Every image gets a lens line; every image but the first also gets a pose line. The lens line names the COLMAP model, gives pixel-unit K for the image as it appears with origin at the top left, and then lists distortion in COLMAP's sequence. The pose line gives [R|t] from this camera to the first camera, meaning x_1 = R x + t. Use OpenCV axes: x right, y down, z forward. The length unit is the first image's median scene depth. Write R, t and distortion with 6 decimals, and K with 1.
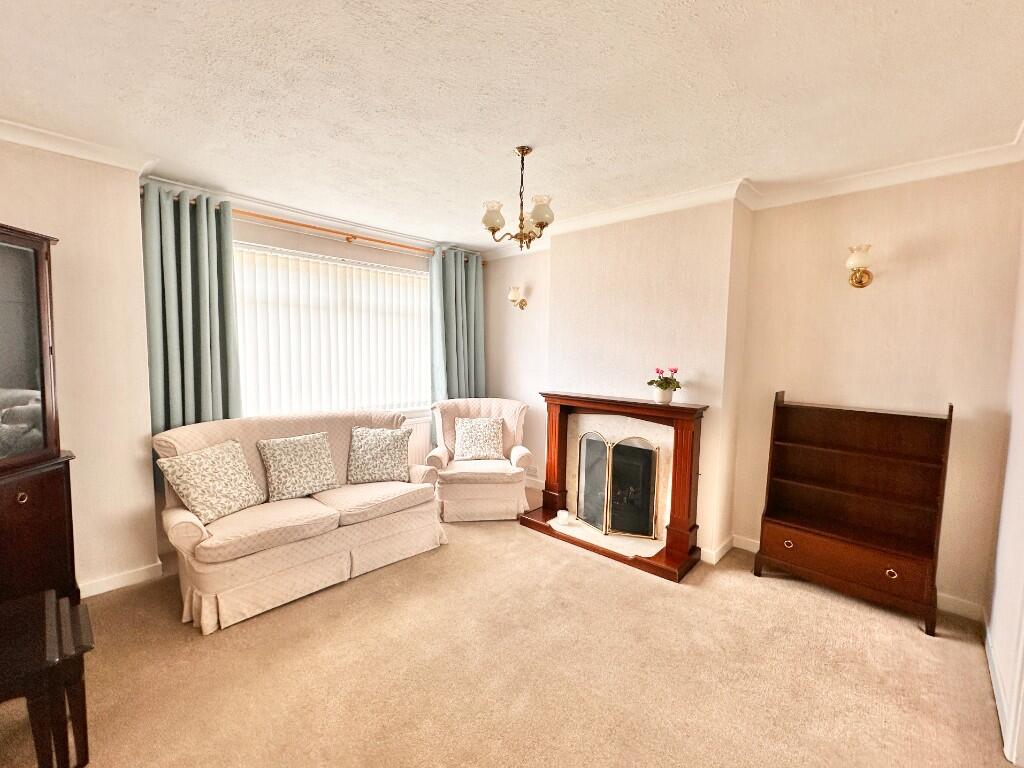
lens RADIAL K [[404.5, 0, 506.2], [0, 404.5, 382.6], [0, 0, 1]] dist [-0.001941, -0.000651]
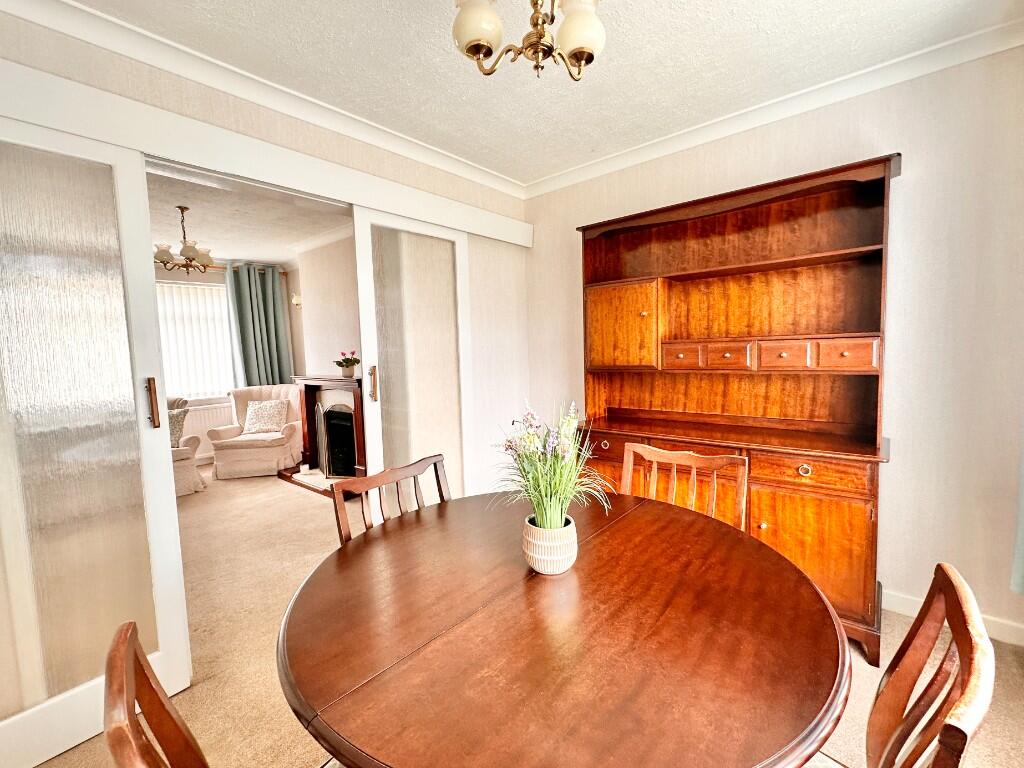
lens RADIAL K [[432.6, 0, 531.3], [0, 432.6, 383.2], [0, 0, 1]] dist [-0.000117, -0.000033]
pose [[0.998152, -0.052255, 0.031028, 0.731886], [0.052036, 0.998614, 0.007847, 0.069673], [-0.031395, -0.006217, 0.999488, -0.371431]]
